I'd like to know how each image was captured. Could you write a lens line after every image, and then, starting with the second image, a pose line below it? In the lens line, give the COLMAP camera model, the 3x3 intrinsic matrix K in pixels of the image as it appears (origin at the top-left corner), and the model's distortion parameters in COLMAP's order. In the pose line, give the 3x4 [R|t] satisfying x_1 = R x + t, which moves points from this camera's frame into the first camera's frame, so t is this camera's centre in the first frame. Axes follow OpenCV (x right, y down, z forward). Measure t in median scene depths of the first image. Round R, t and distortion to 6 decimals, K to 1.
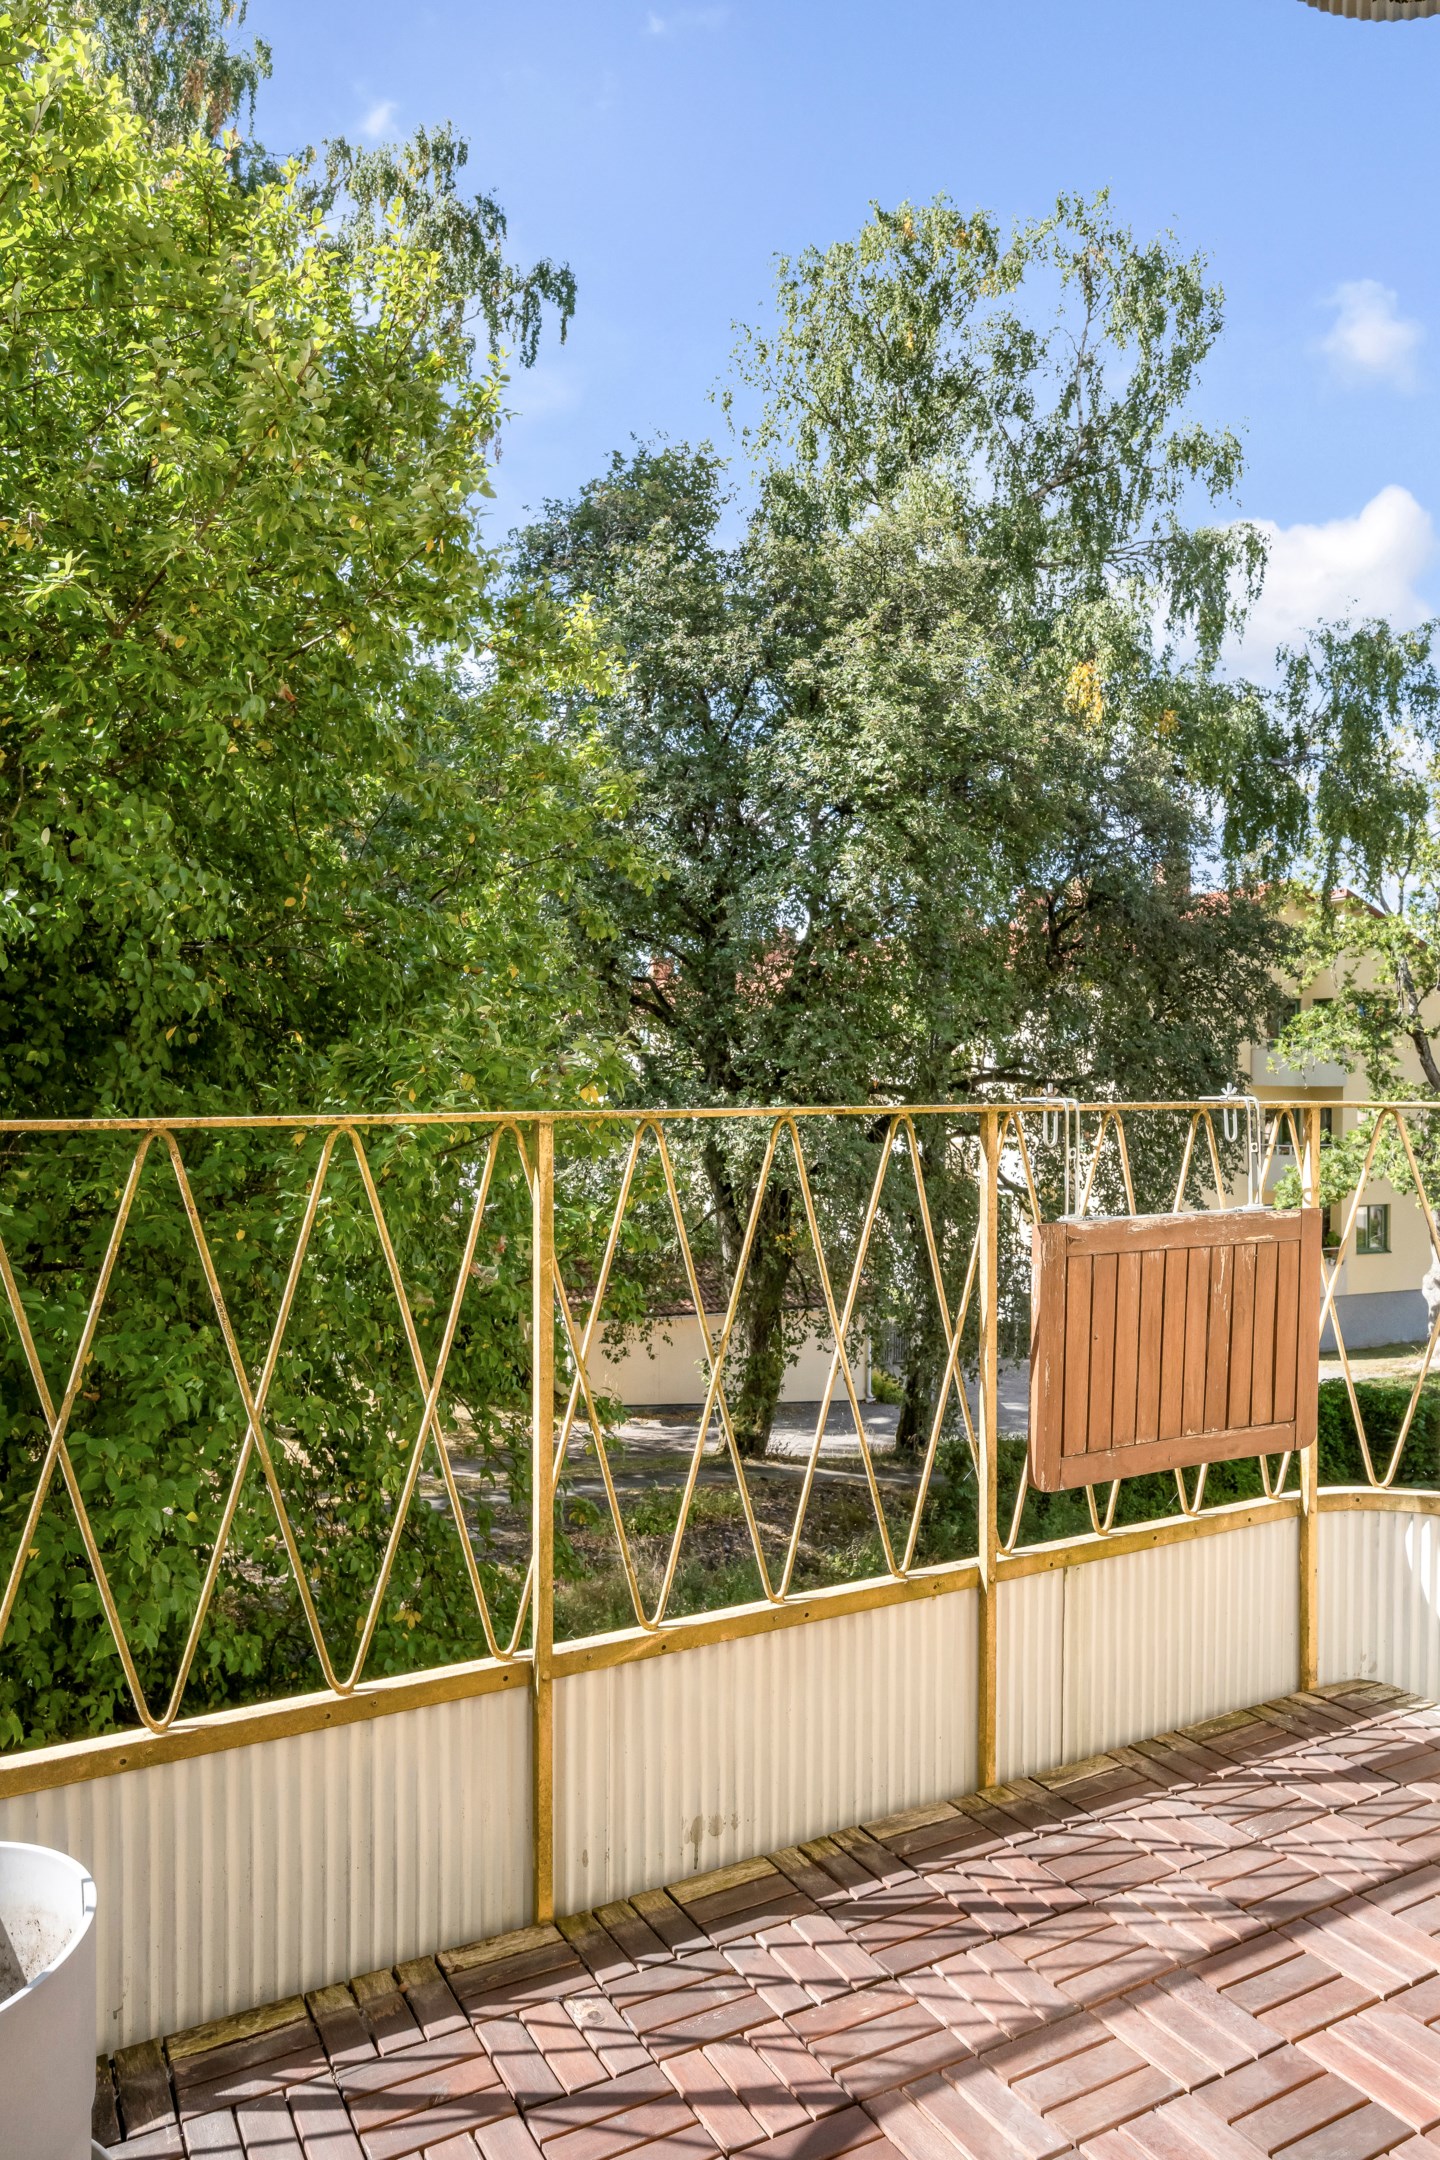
lens RADIAL K [[1426.1, 0, 726.3], [0, 1426.1, 1082.2], [0, 0, 1]] dist [0.000992, 0.004362]
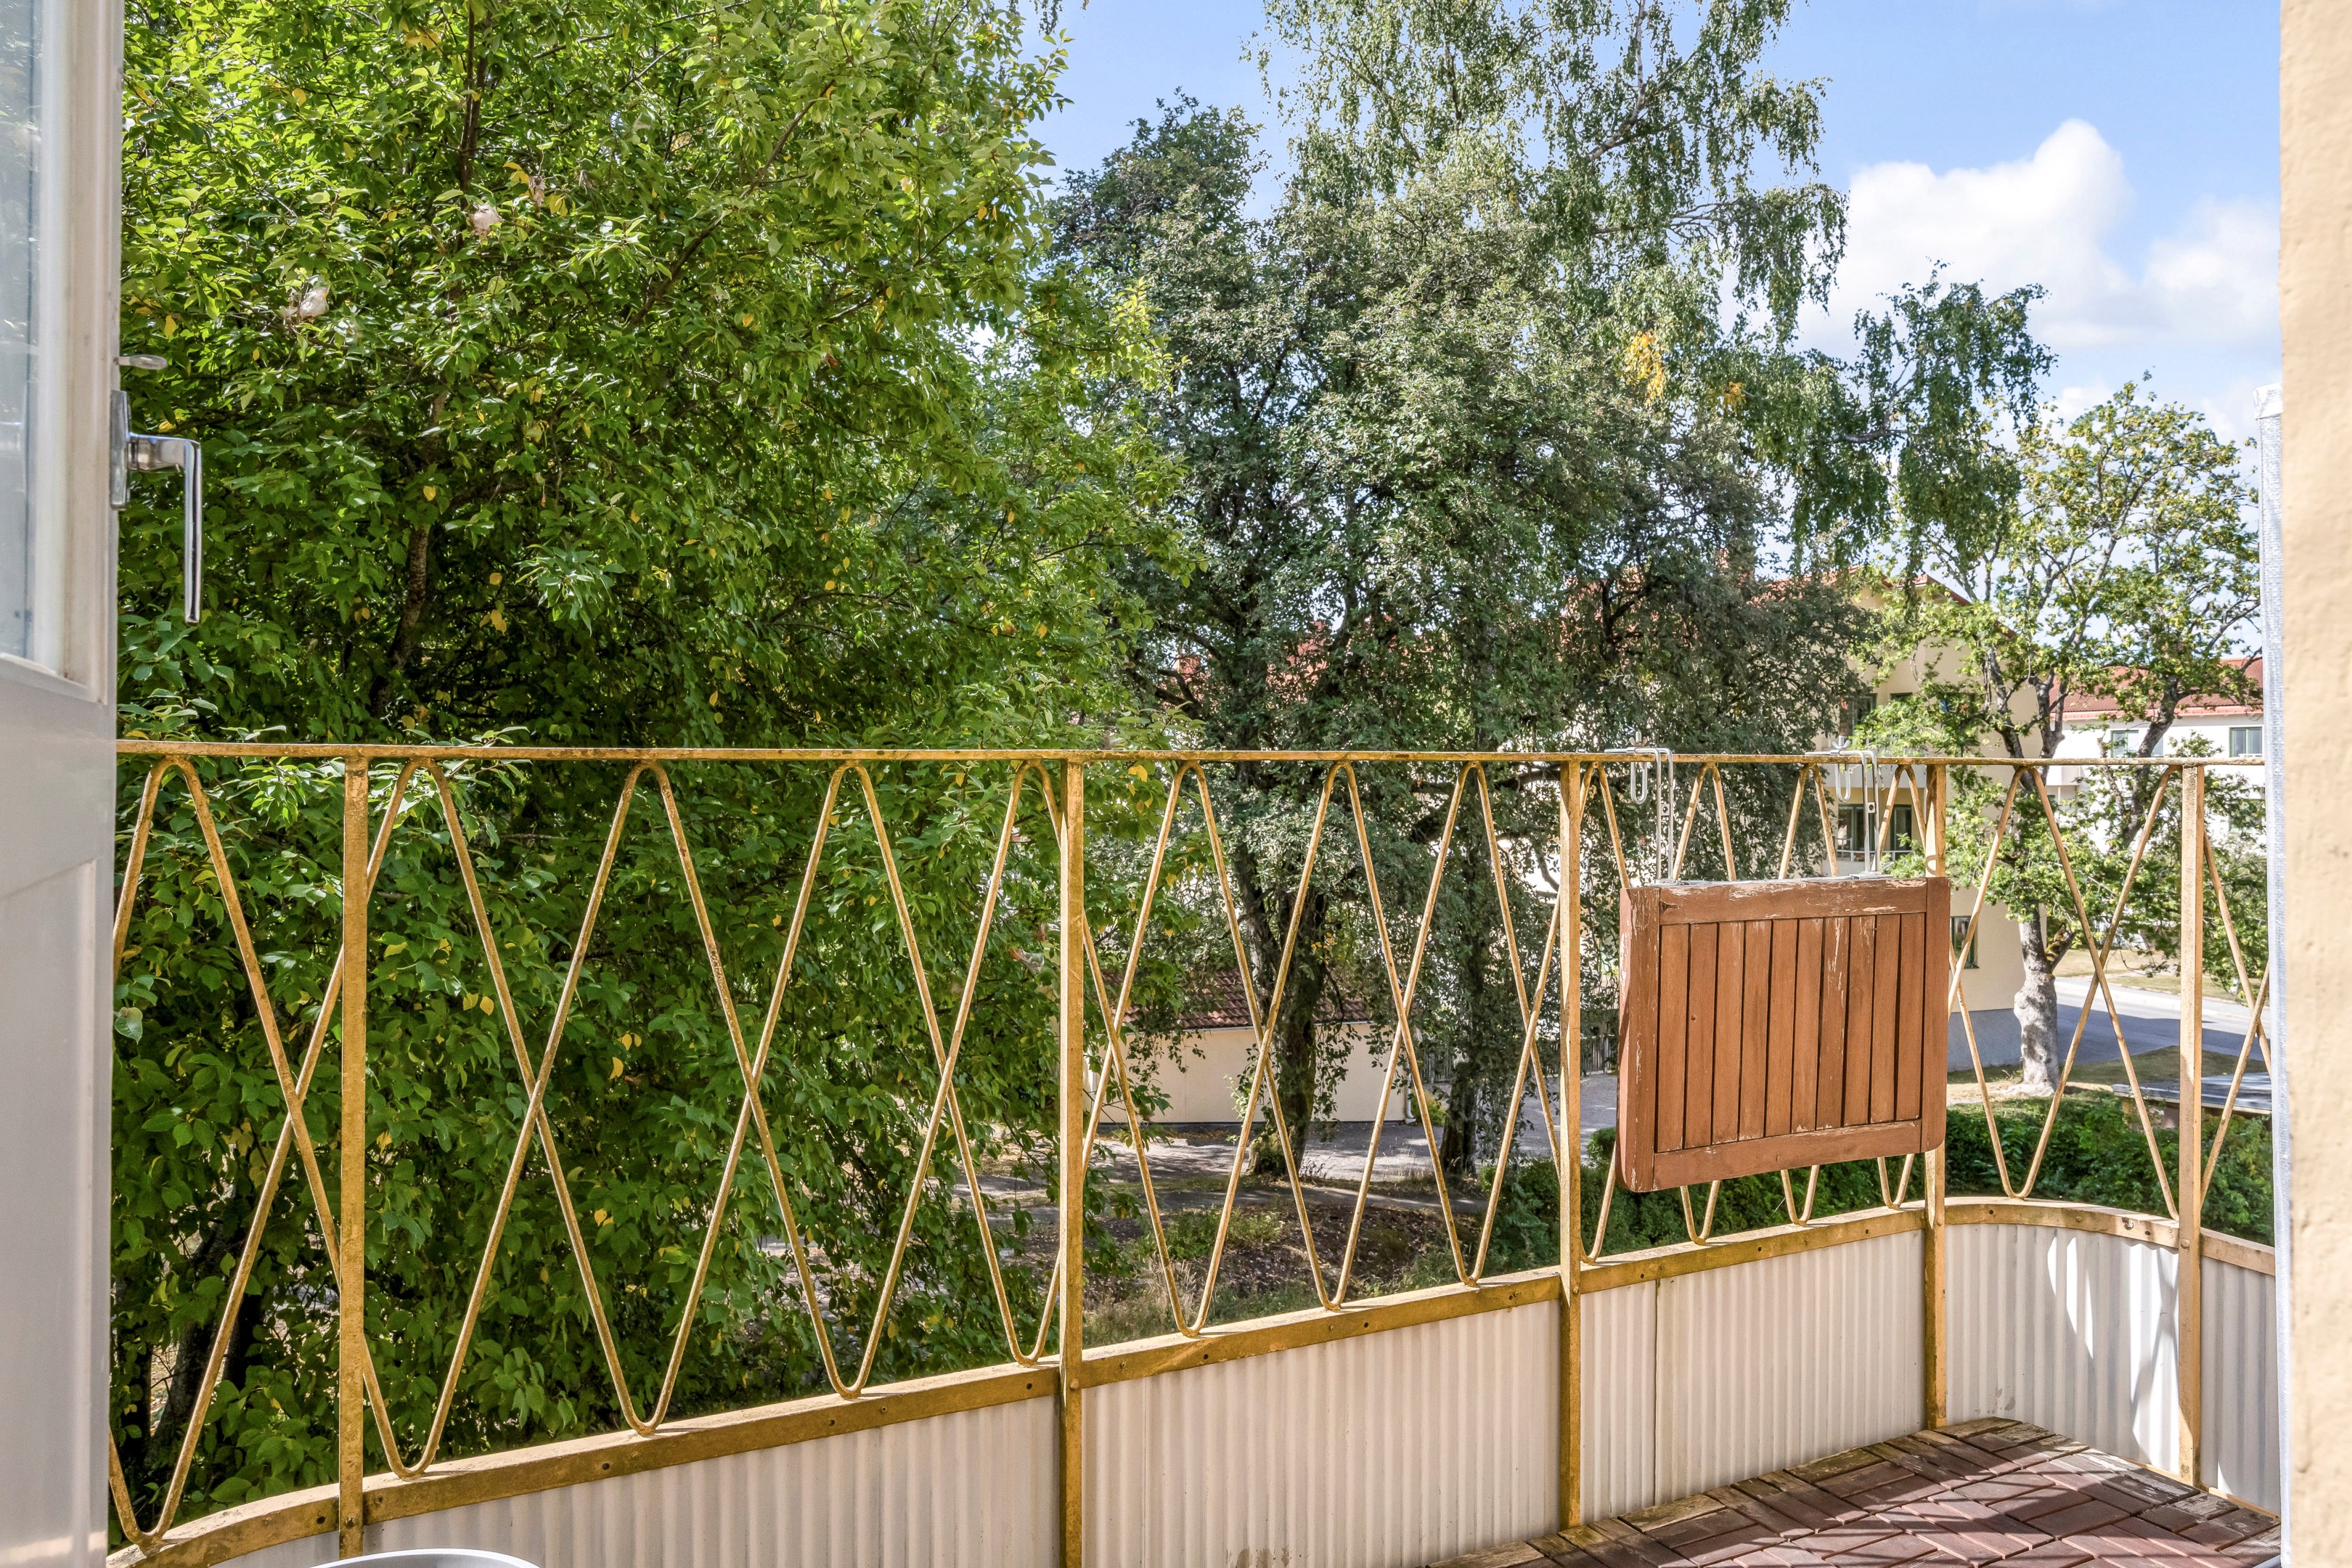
lens RADIAL K [[1470.3, 0, 1166.5], [0, 1470.3, 784.8], [0, 0, 1]] dist [0.000143, 0.001406]
pose [[0.998362, -0.000708, -0.057204, -0.004769], [0.000028, 0.999929, -0.011893, 0.015492], [0.057209, 0.011872, 0.998292, 0.024436]]
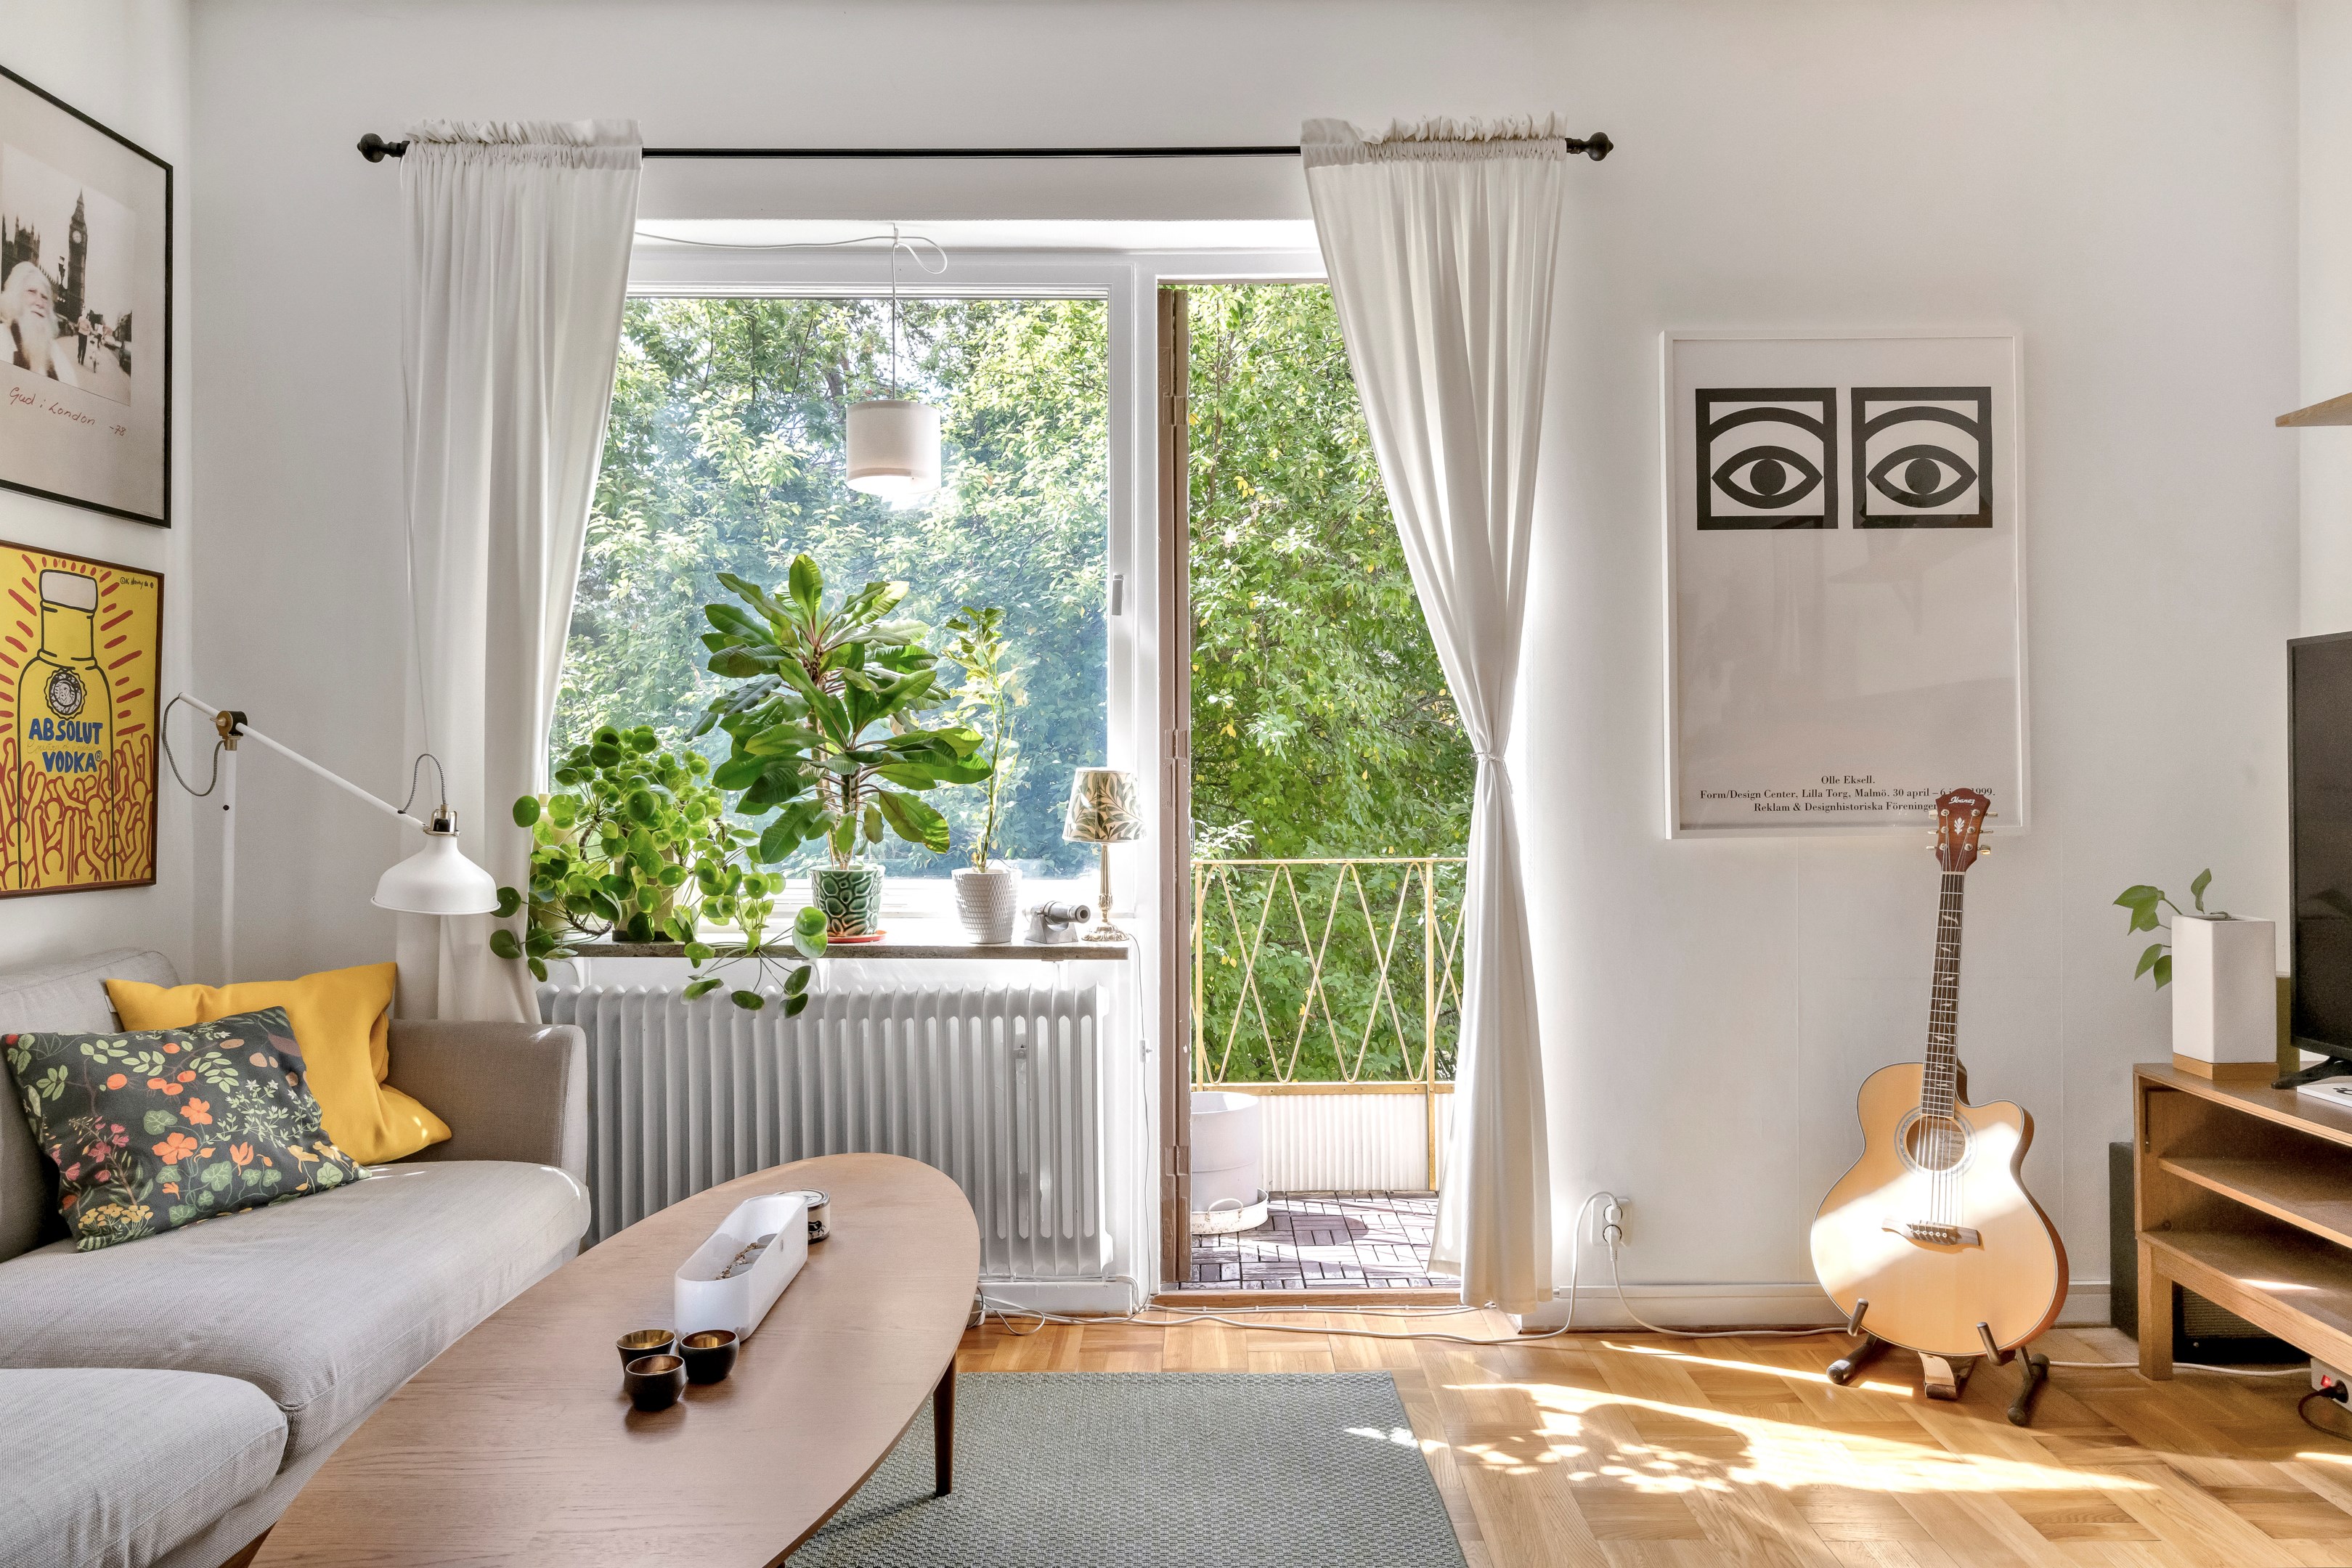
lens RADIAL K [[1474.7, 0, 1176.0], [0, 1474.7, 798.7], [0, 0, 1]] dist [0.001418, -0.034228]
pose [[0.864679, -0.006458, -0.502283, 0.221789], [0.004033, 0.999974, -0.005916, -0.019782], [0.502308, 0.003089, 0.864683, -0.405949]]
